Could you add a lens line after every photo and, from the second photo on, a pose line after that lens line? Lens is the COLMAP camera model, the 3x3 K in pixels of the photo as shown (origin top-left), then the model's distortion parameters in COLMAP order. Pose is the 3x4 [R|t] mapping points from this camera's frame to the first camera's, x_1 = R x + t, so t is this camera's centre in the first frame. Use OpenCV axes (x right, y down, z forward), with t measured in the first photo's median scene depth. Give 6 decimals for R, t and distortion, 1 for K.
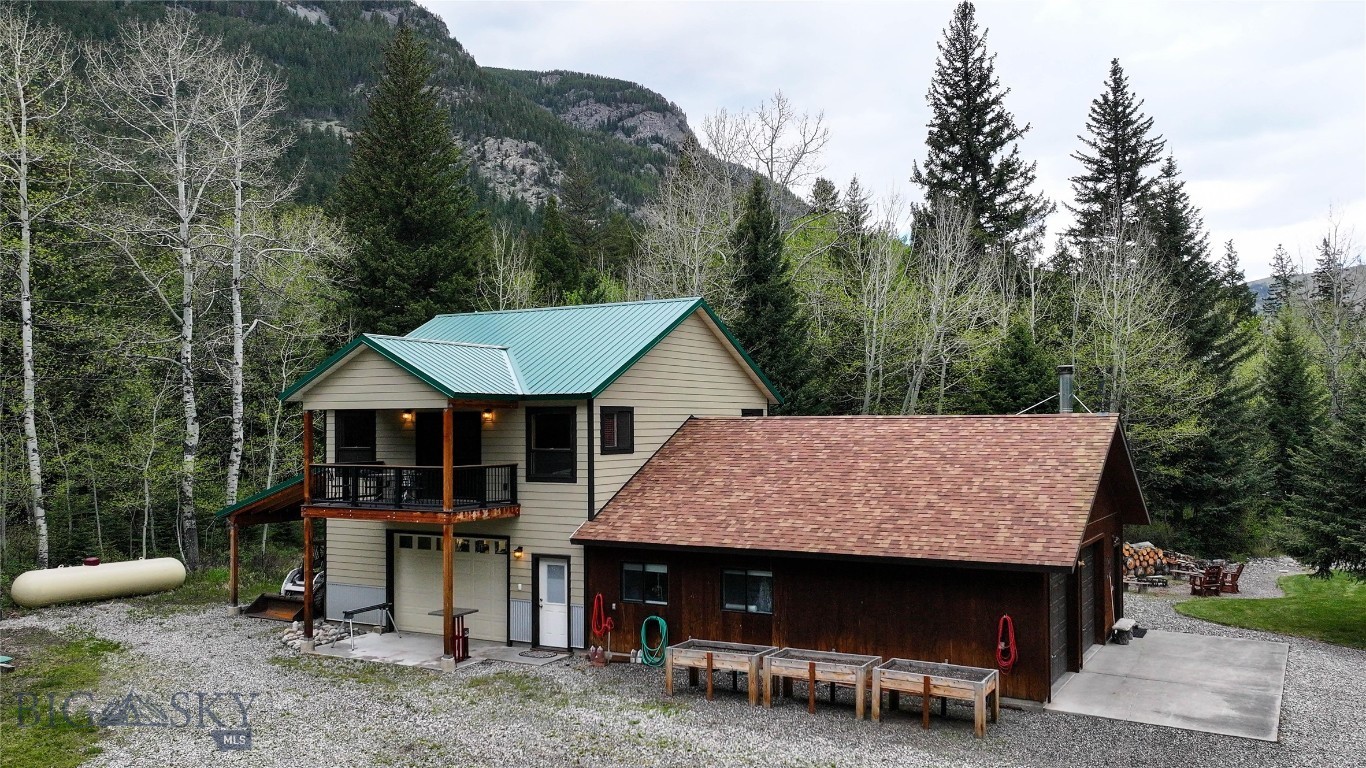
lens RADIAL K [[1131.9, 0, 678.9], [0, 1131.9, 412.5], [0, 0, 1]] dist [0.004545, 0.000105]
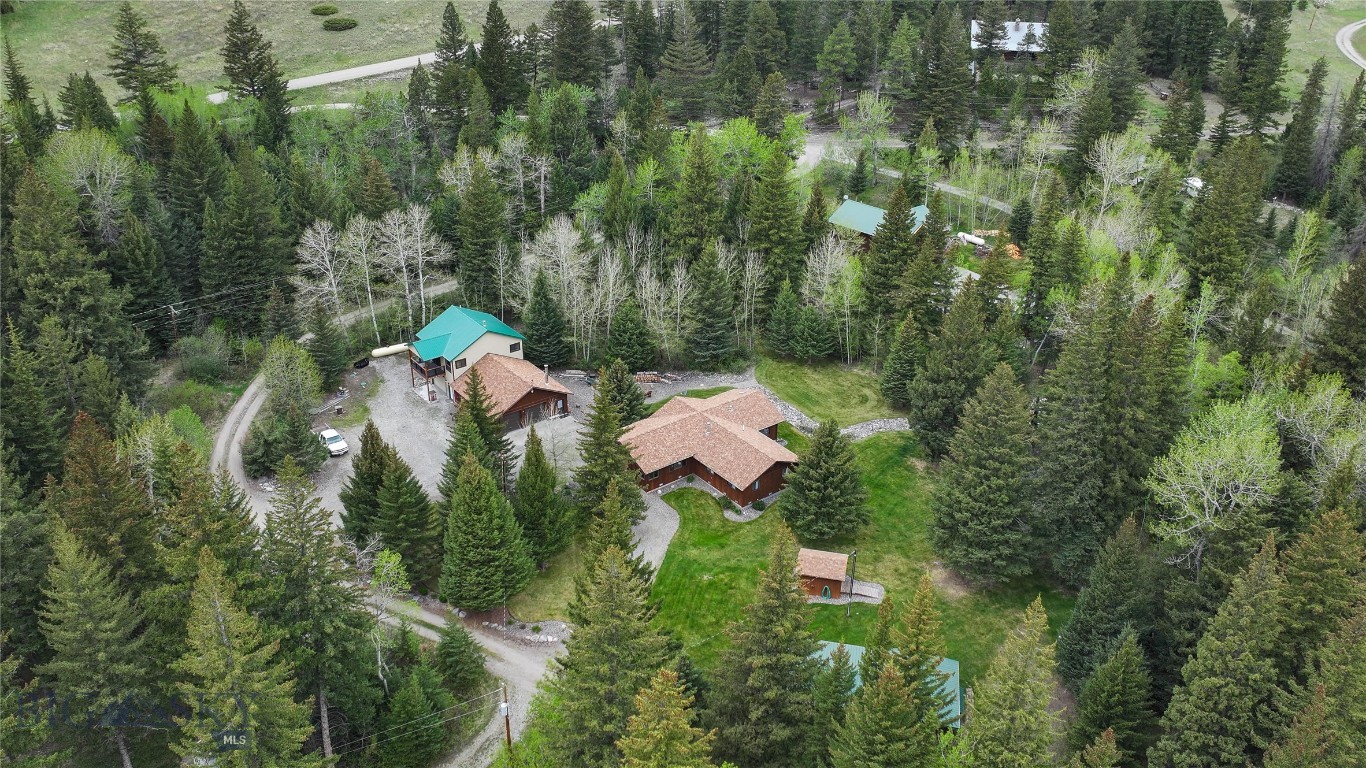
lens RADIAL K [[1105.1, 0, 680.4], [0, 1105.1, 391.9], [0, 0, 1]] dist [0.008943, -0.012662]
pose [[0.920474, 0.200838, -0.335250, 2.155457], [-0.013787, 0.873999, 0.485733, -1.949052], [0.390562, -0.442482, 0.807262, -2.265092]]
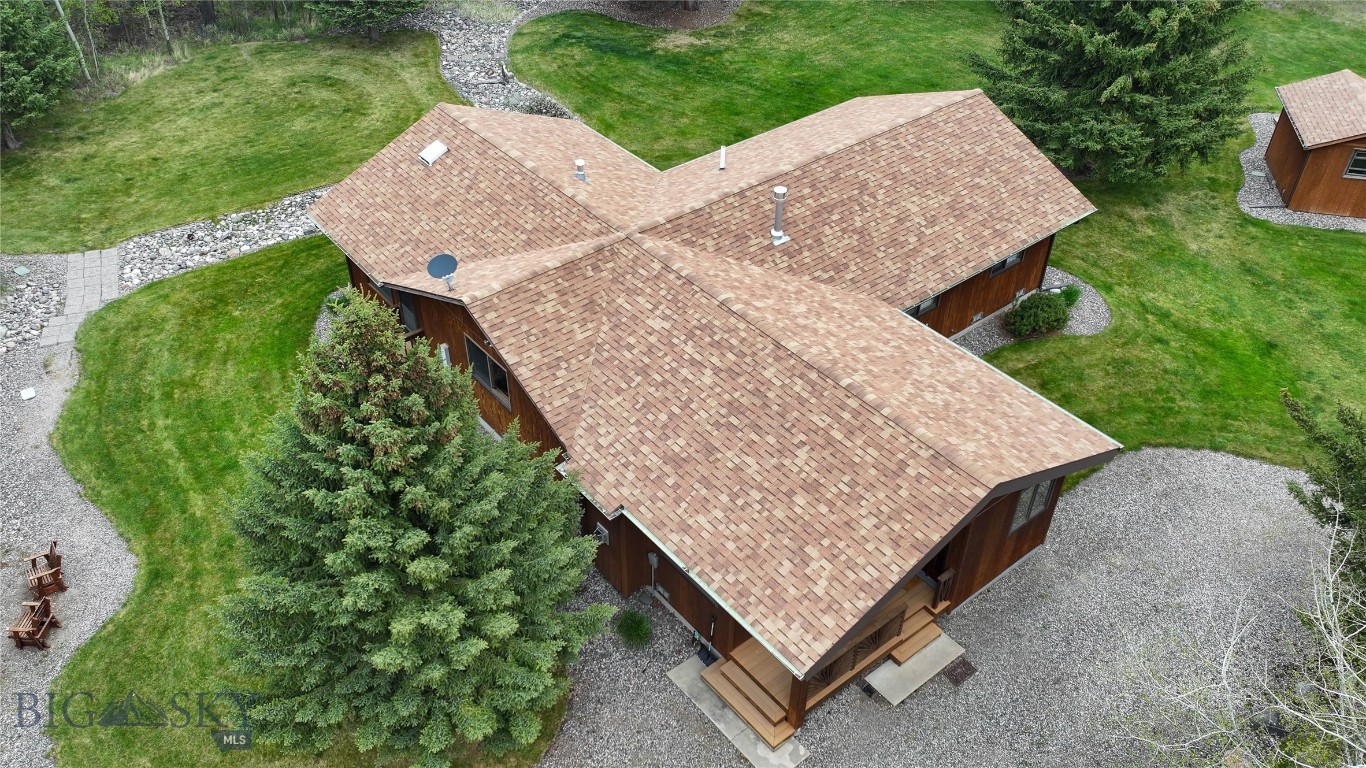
lens RADIAL K [[1105.1, 0, 680.4], [0, 1105.1, 391.9], [0, 0, 1]] dist [0.008943, -0.012662]
pose [[0.367075, -0.586482, 0.722007, 0.261931], [-0.017946, 0.771583, 0.635876, -0.420275], [-0.930018, -0.246371, 0.272704, 0.605333]]
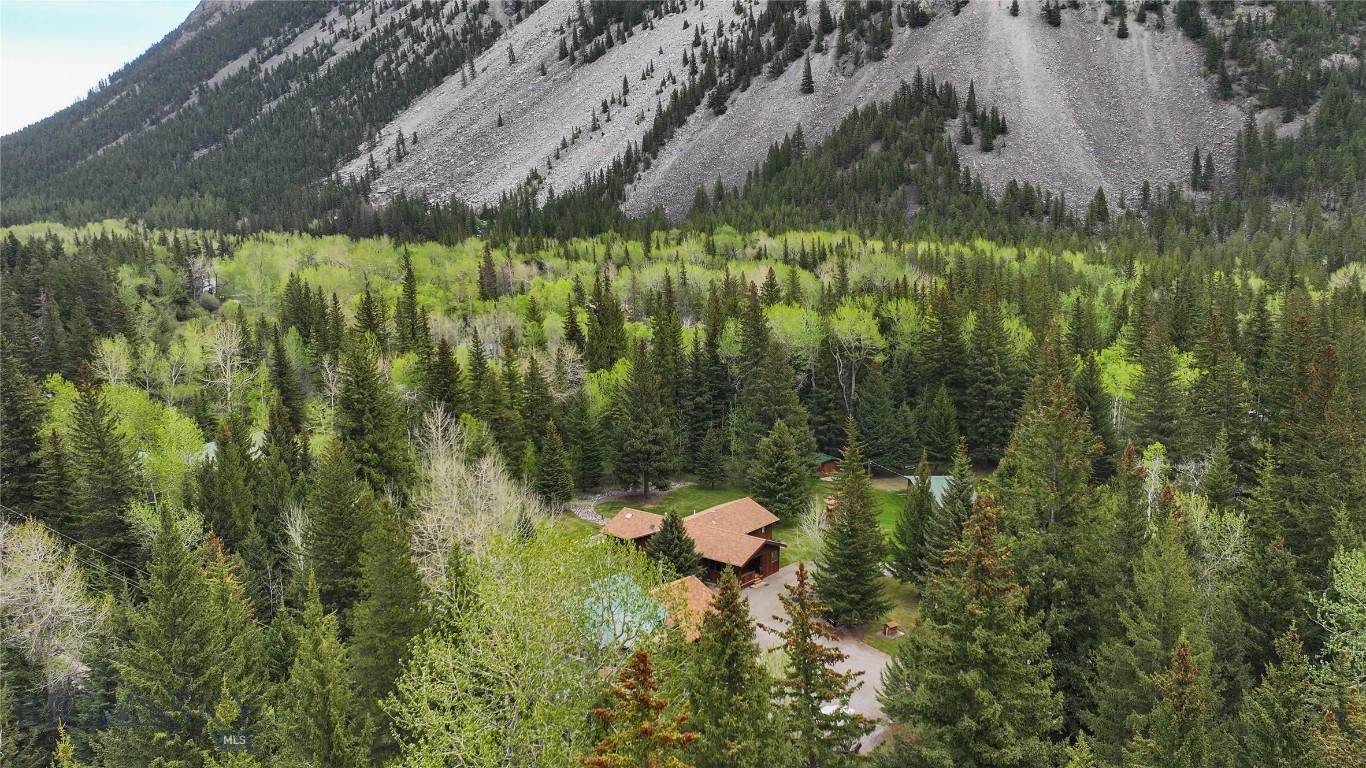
lens RADIAL K [[1105.1, 0, 680.4], [0, 1105.1, 391.9], [0, 0, 1]] dist [0.008943, -0.012662]
pose [[0.136774, -0.169289, 0.976030, -2.882972], [-0.017443, 0.984725, 0.173242, -1.129641], [-0.990449, -0.040720, 0.131732, 0.408878]]
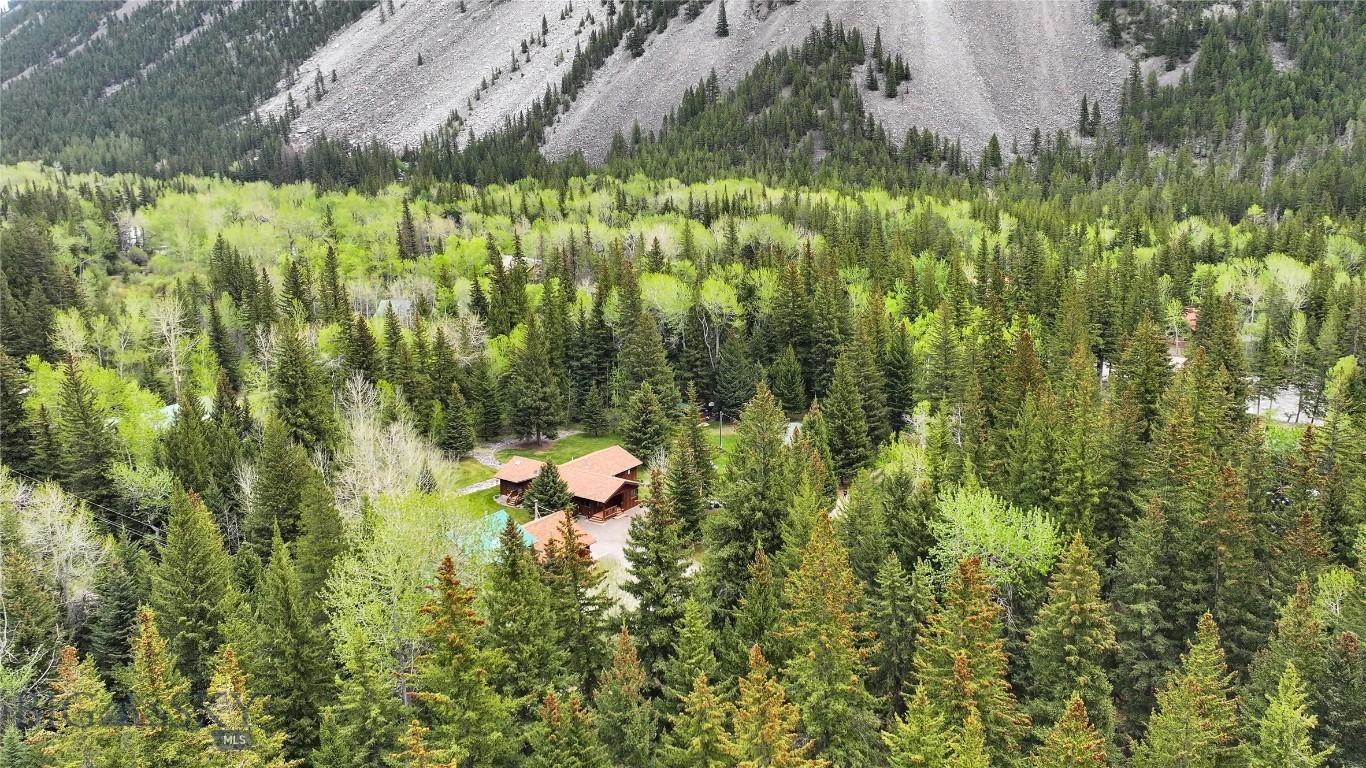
lens RADIAL K [[1105.1, 0, 680.4], [0, 1105.1, 391.9], [0, 0, 1]] dist [0.008943, -0.012662]
pose [[0.075933, -0.232580, 0.969609, -3.734883], [-0.017824, 0.971944, 0.234536, -1.470648], [-0.996954, -0.035091, 0.069657, 0.044078]]
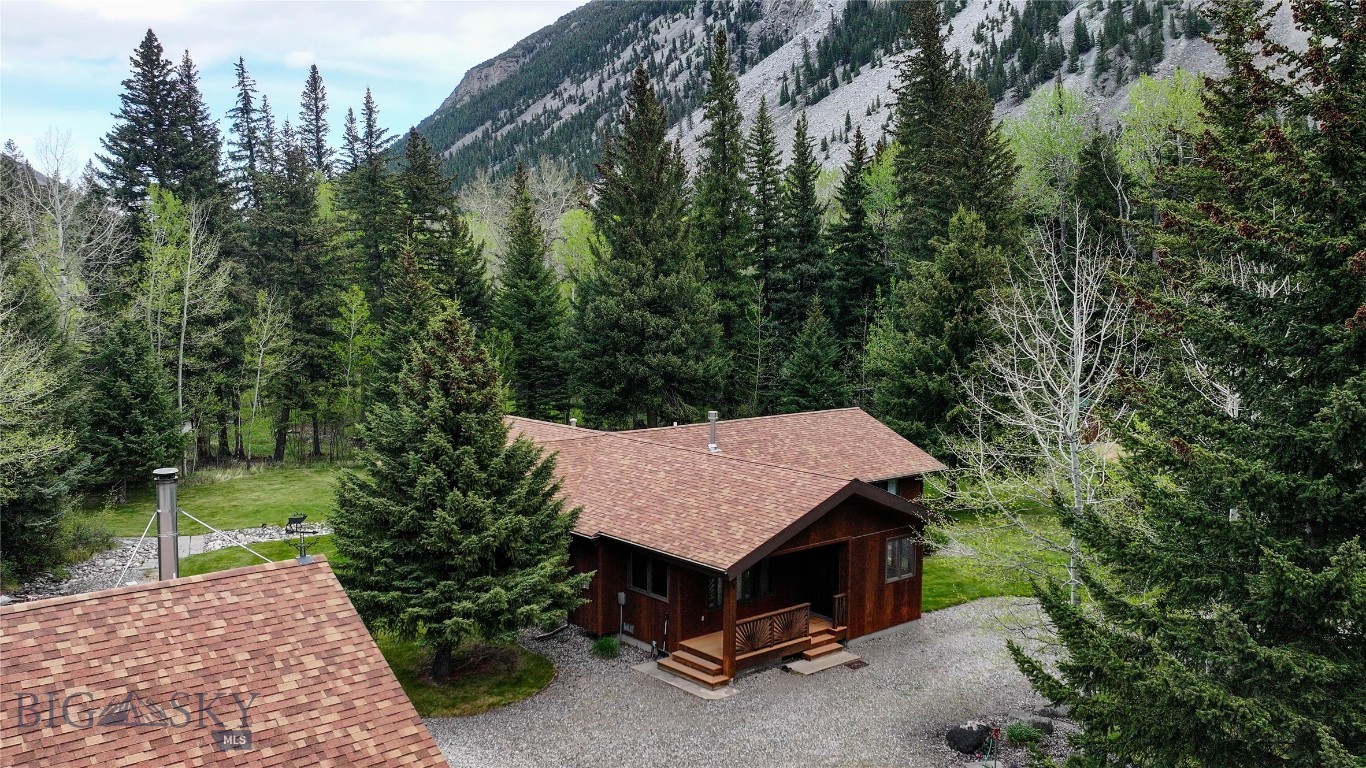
lens RADIAL K [[1105.1, 0, 680.4], [0, 1105.1, 391.9], [0, 0, 1]] dist [0.008943, -0.012662]
pose [[0.344322, -0.084371, 0.935053, -0.161490], [-0.018081, 0.995173, 0.096454, -0.143696], [-0.938677, -0.050117, 0.341135, 0.421350]]
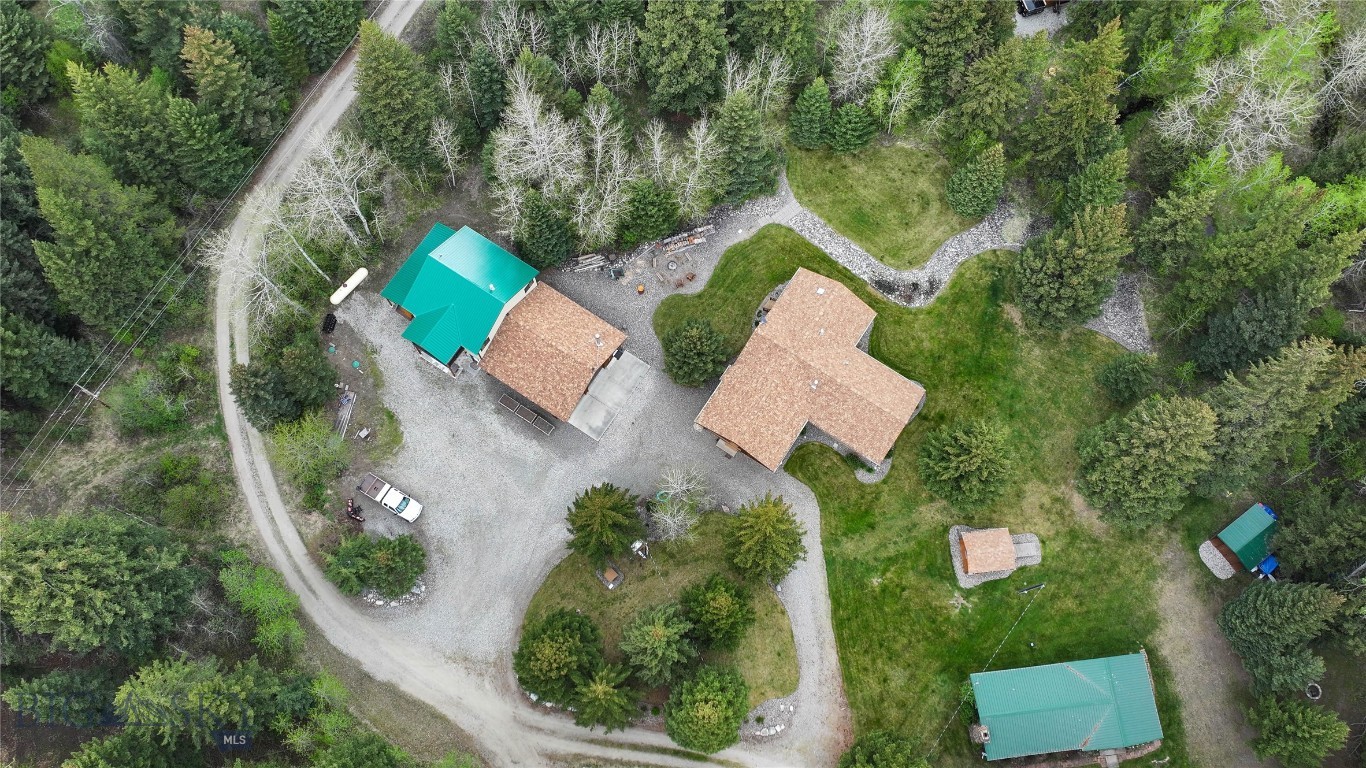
lens RADIAL K [[1105.1, 0, 680.4], [0, 1105.1, 391.9], [0, 0, 1]] dist [0.008943, -0.012662]
pose [[0.997575, 0.069578, -0.001934, 0.578676], [-0.017386, 0.275977, 0.961007, -3.268926], [0.067398, -0.958643, 0.276518, -0.199848]]
